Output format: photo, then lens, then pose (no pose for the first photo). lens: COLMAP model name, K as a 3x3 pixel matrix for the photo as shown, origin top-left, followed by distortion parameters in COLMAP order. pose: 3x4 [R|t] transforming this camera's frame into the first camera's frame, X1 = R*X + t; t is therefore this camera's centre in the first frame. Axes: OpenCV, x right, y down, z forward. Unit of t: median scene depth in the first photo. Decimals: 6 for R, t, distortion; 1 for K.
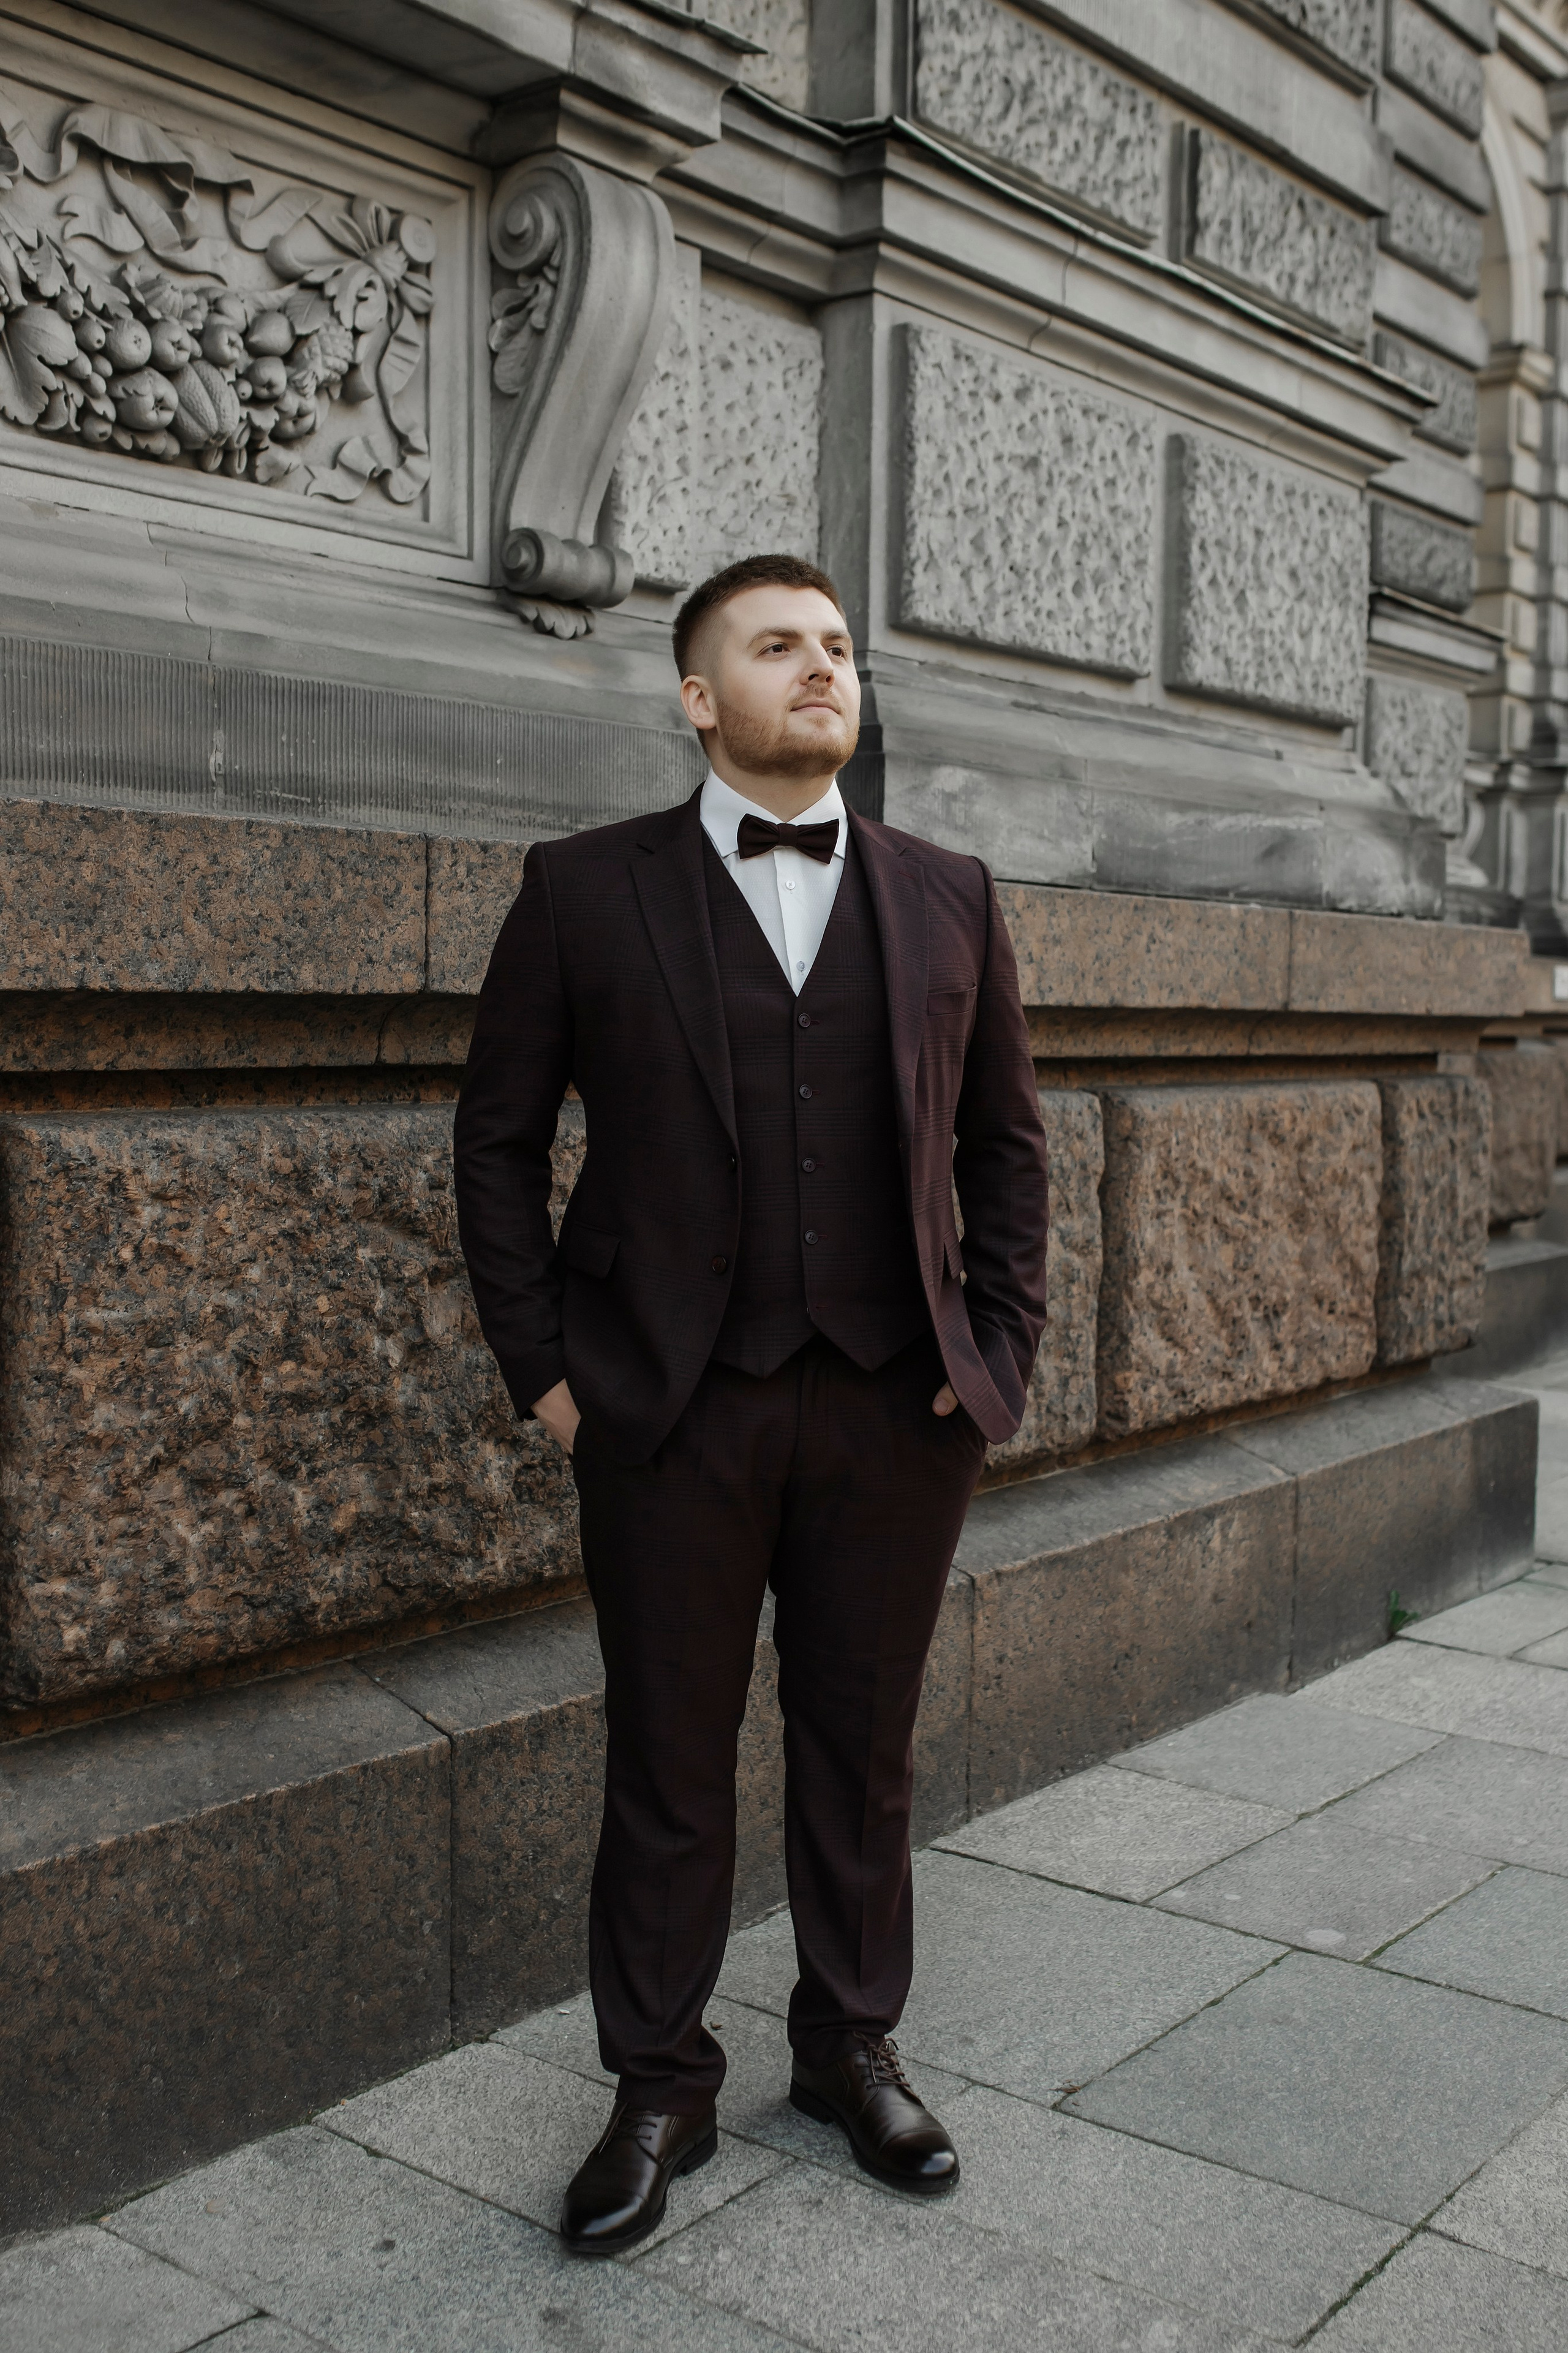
lens RADIAL K [[2306.3, 0, 784.0], [0, 2306.3, 1176.5], [0, 0, 1]] dist [-0.057633, 0.087484]
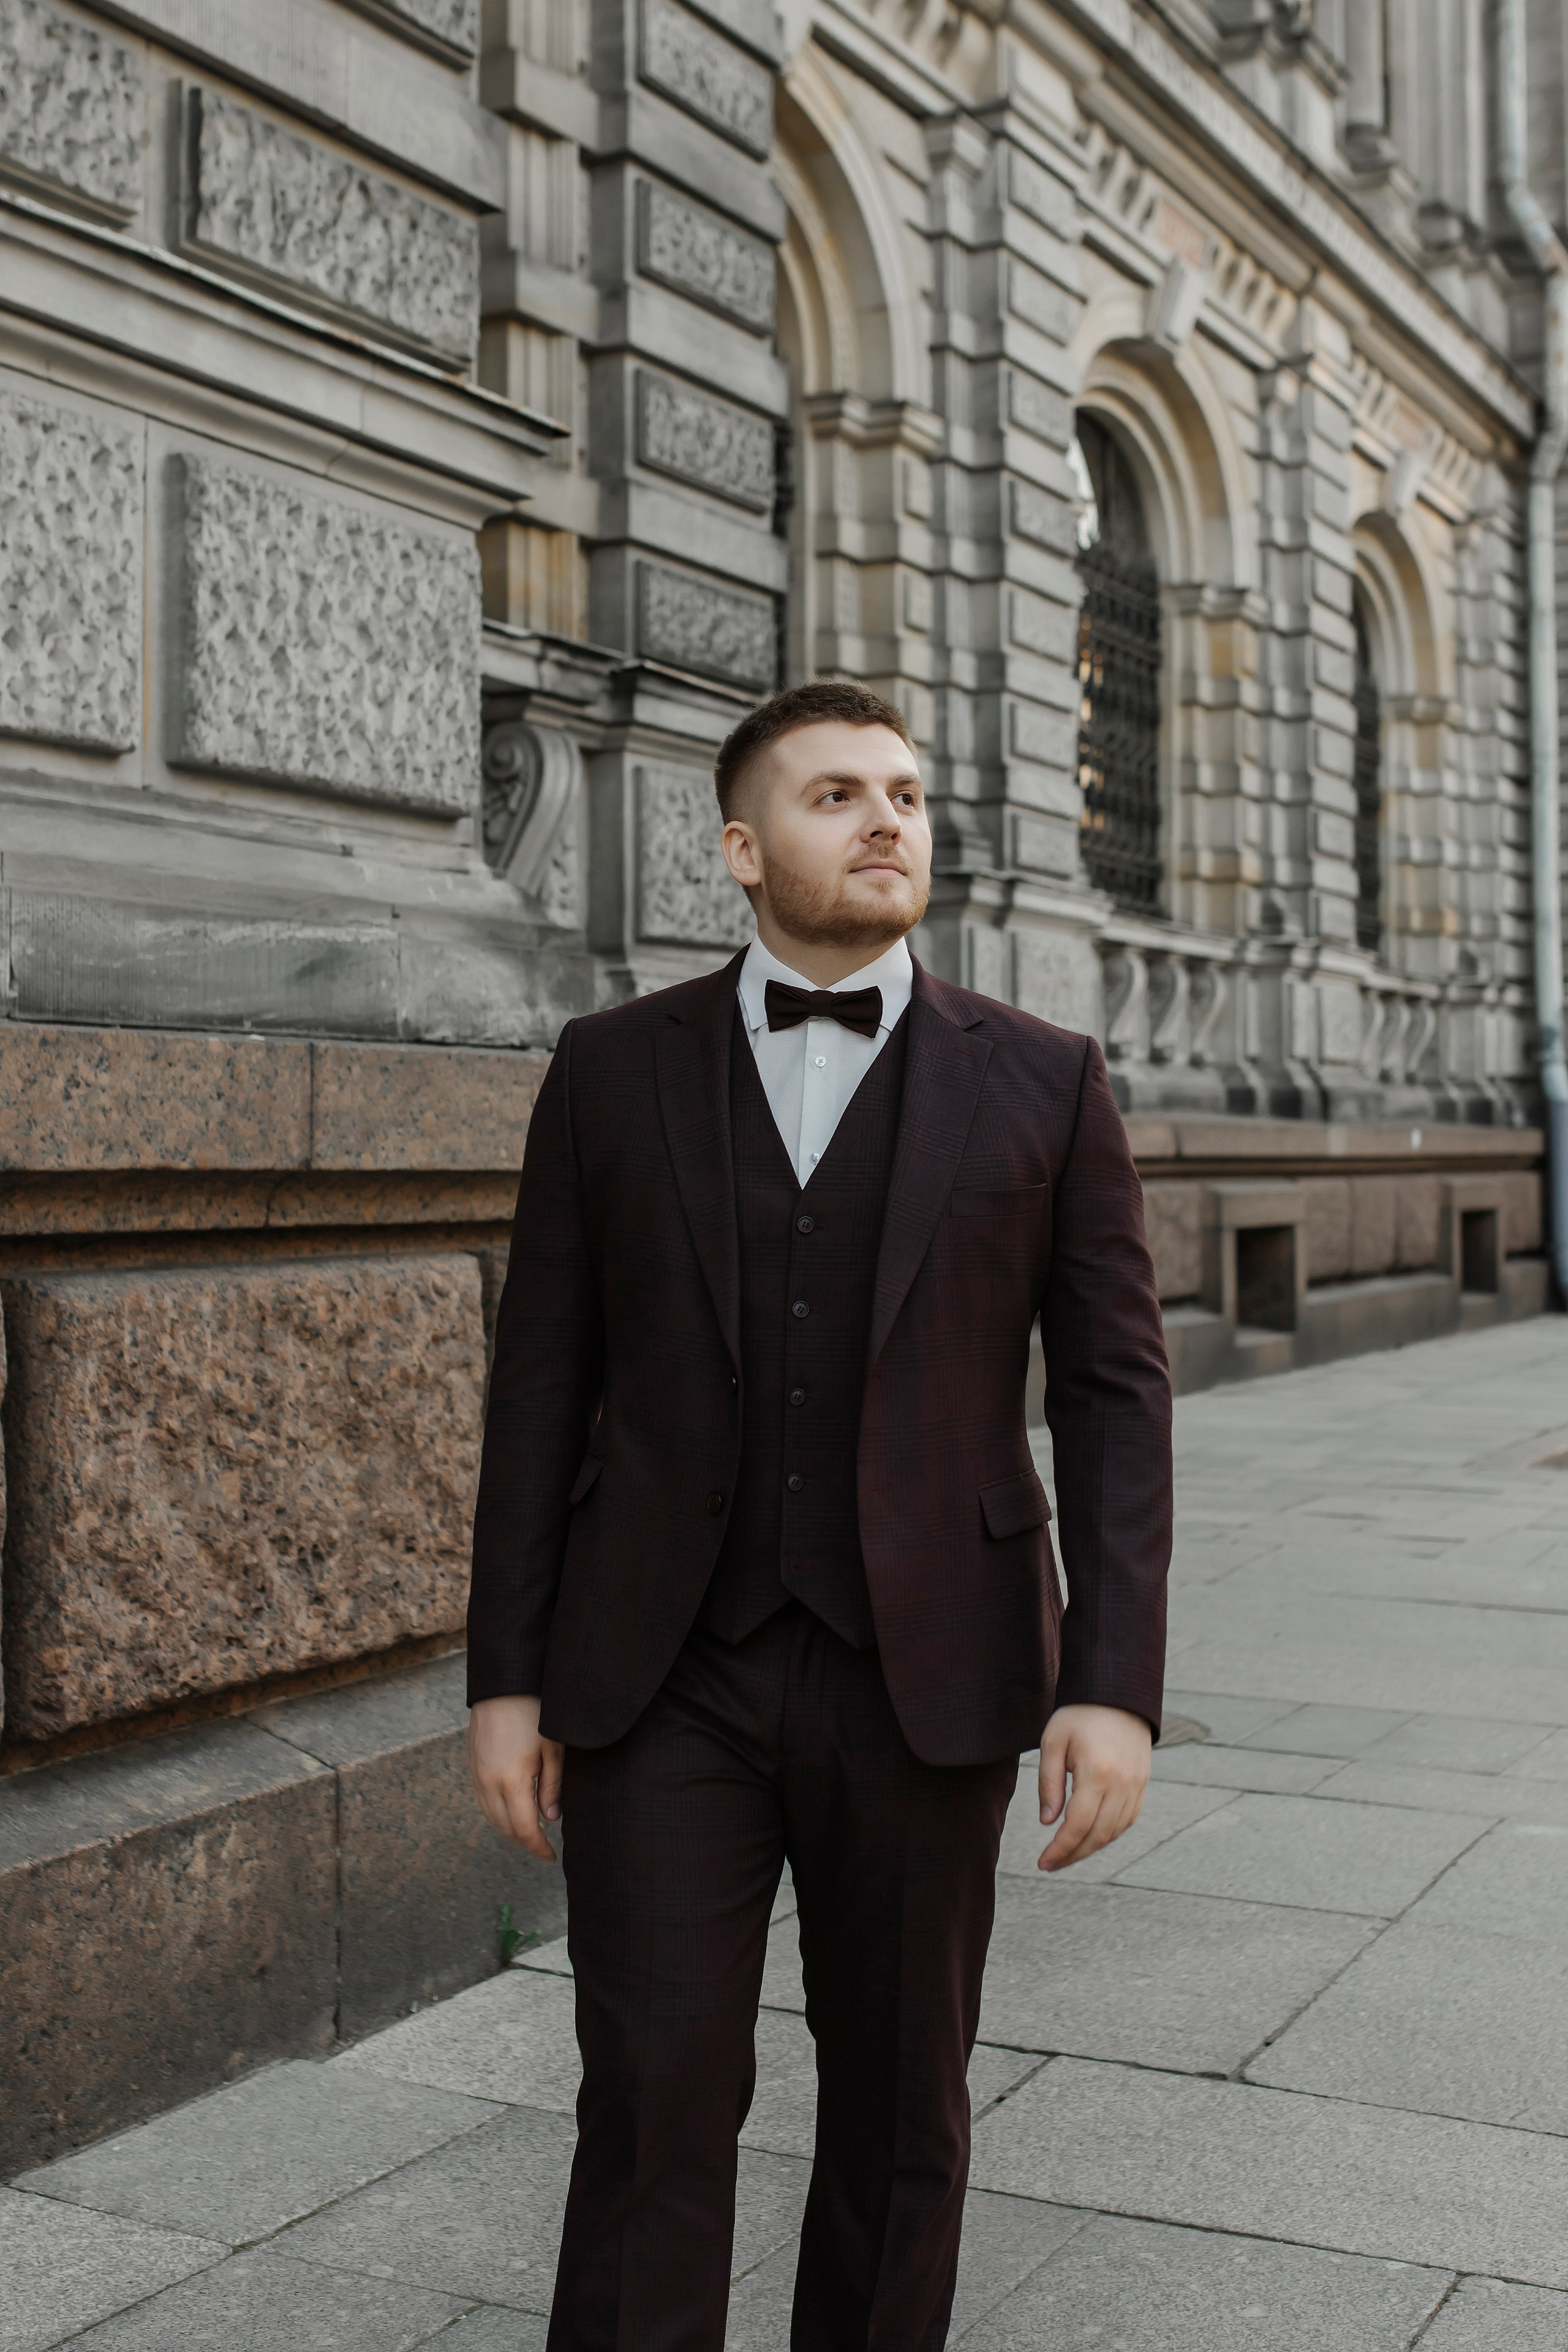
lens RADIAL K [[2619.8, 0, 783.6], [0, 2619.8, 1099.7], [0, 0, 1]] dist [-0.048126, 0.054132]
pose [[0.986097, -0.010627, 0.165832, 0.228939], [0.026075, 0.995485, -0.091262, -0.009905], [-0.164114, 0.094317, 0.981922, 0.091149]]
